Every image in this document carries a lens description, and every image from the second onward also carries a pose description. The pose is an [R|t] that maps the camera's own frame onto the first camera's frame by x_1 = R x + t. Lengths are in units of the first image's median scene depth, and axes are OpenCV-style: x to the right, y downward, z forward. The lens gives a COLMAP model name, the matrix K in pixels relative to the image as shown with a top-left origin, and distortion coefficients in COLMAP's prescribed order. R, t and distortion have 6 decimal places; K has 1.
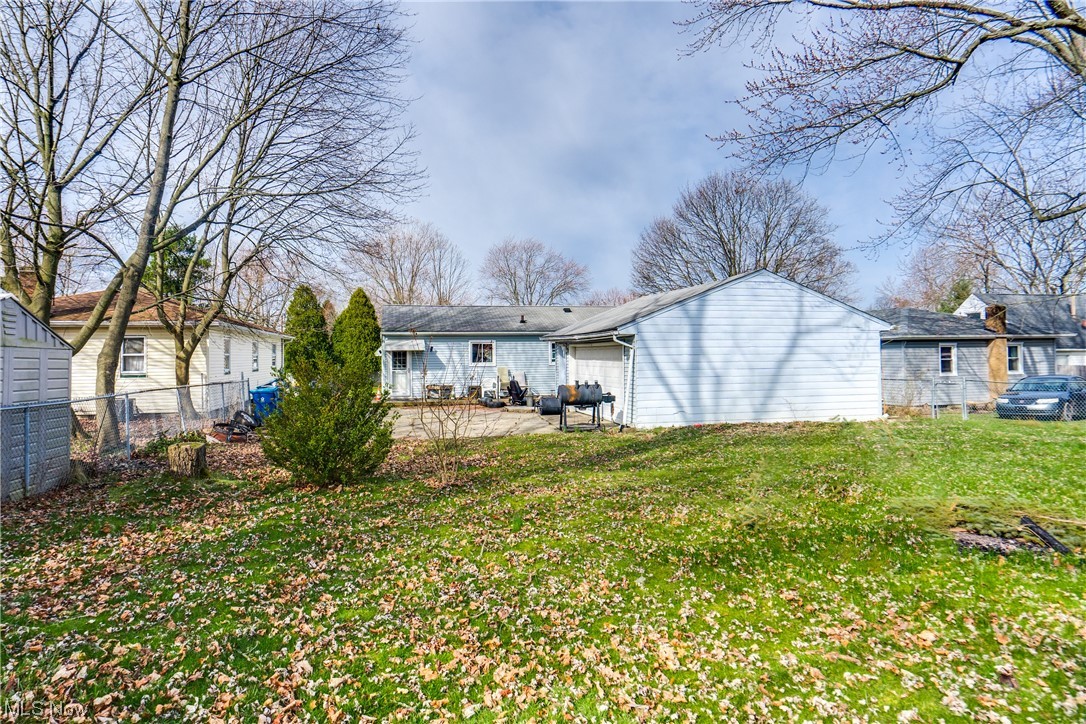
lens RADIAL K [[614.9, 0, 543.0], [0, 614.9, 362.0], [0, 0, 1]] dist [-0.003856, -0.000119]
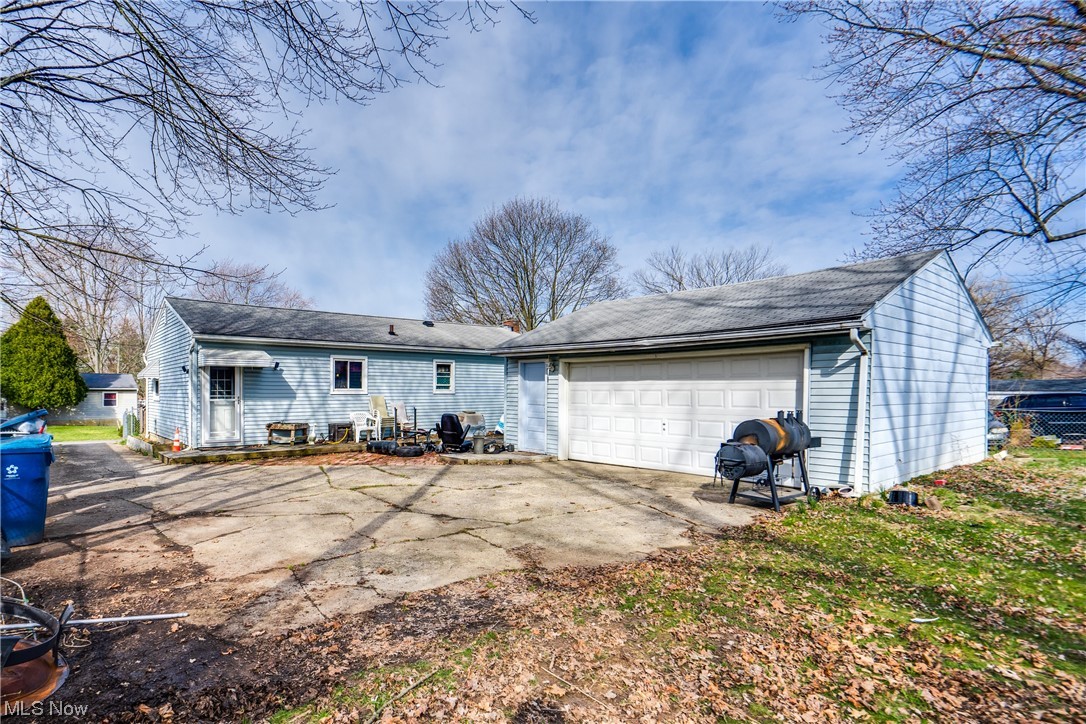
lens RADIAL K [[614.9, 0, 543.0], [0, 614.9, 362.0], [0, 0, 1]] dist [-0.003856, -0.000119]
pose [[0.914217, 0.028138, 0.404248, -0.184584], [-0.004923, 0.998284, -0.058353, 0.010397], [-0.405196, 0.051358, 0.912786, 0.308492]]
